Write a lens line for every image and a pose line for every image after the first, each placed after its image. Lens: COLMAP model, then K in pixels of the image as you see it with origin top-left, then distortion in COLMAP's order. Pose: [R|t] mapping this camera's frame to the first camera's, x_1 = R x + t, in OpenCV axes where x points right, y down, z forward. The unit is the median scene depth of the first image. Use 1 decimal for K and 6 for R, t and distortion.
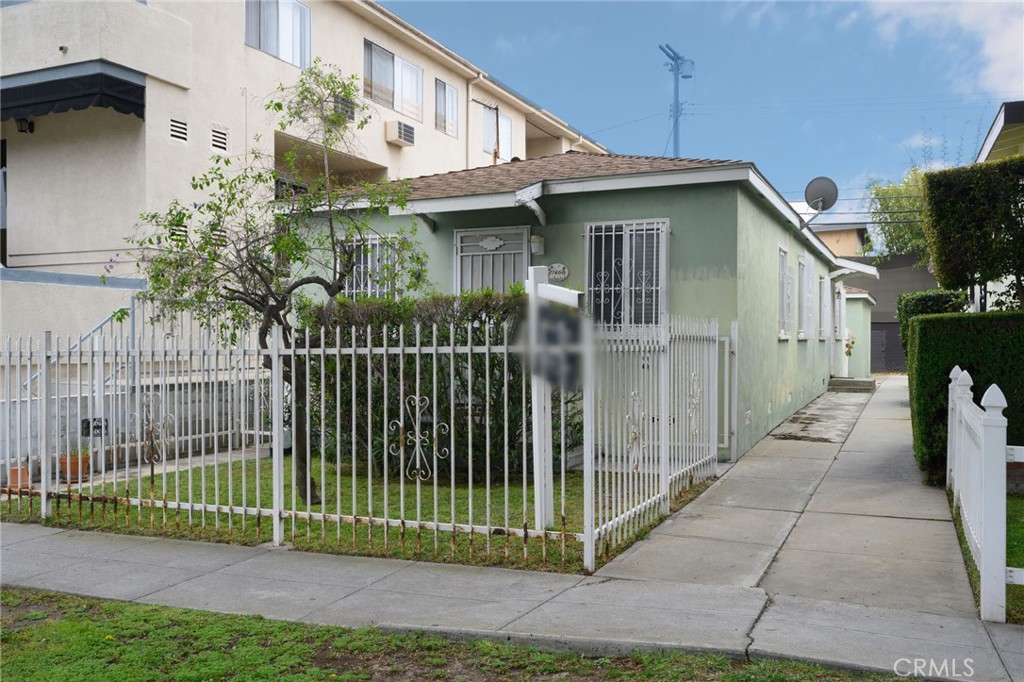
lens RADIAL K [[885.1, 0, 511.8], [0, 885.1, 344.2], [0, 0, 1]] dist [0.003968, -0.009381]
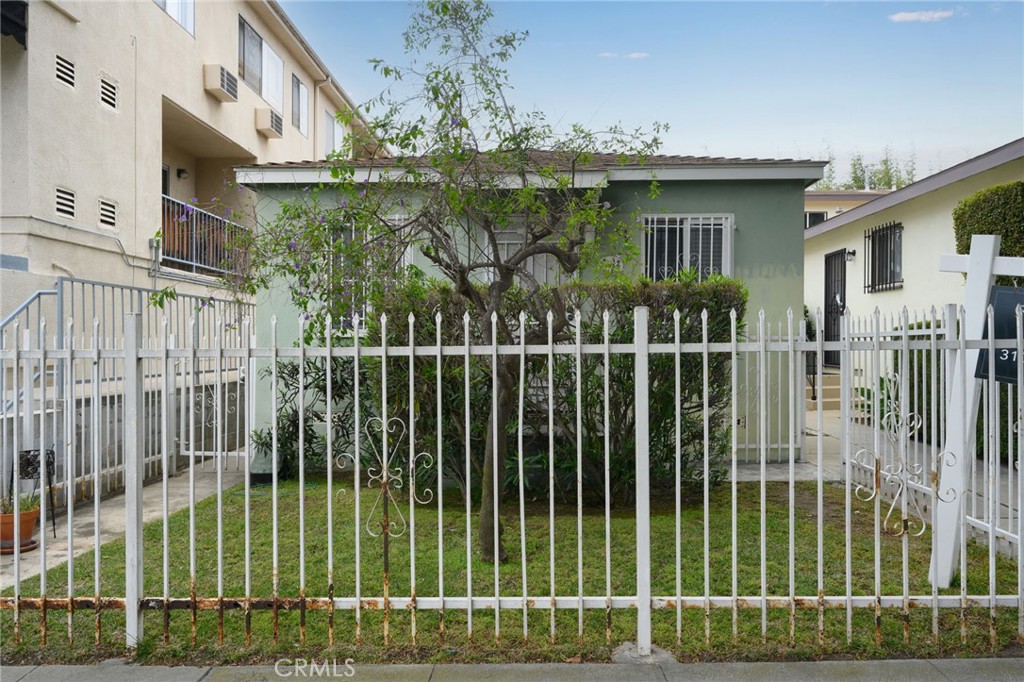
lens RADIAL K [[733.7, 0, 508.3], [0, 733.7, 339.1], [0, 0, 1]] dist [-0.001058, 0.001936]
pose [[0.925291, 0.004819, 0.379226, -0.273130], [0.000619, 0.999899, -0.014216, 0.004710], [-0.379257, 0.013389, 0.925195, 0.269833]]
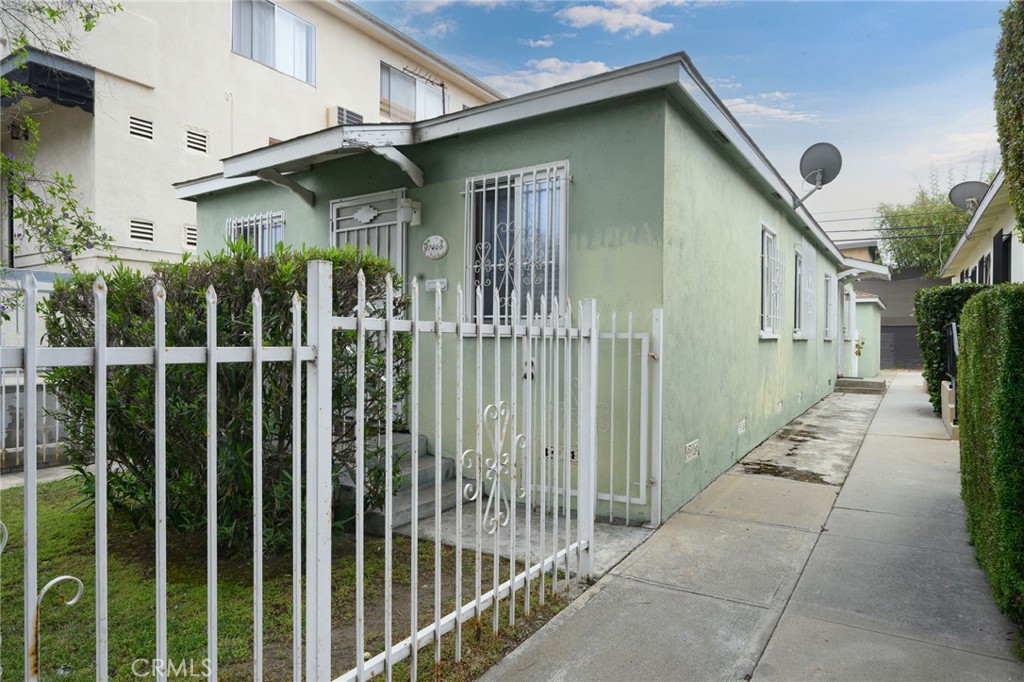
lens RADIAL K [[604.0, 0, 515.8], [0, 604.0, 345.0], [0, 0, 1]] dist [0.002461, -0.000943]
pose [[0.987816, 0.006510, -0.155489, 0.161760], [-0.005913, 0.999973, 0.004303, -0.000651], [0.155513, -0.003331, 0.987828, 0.407509]]
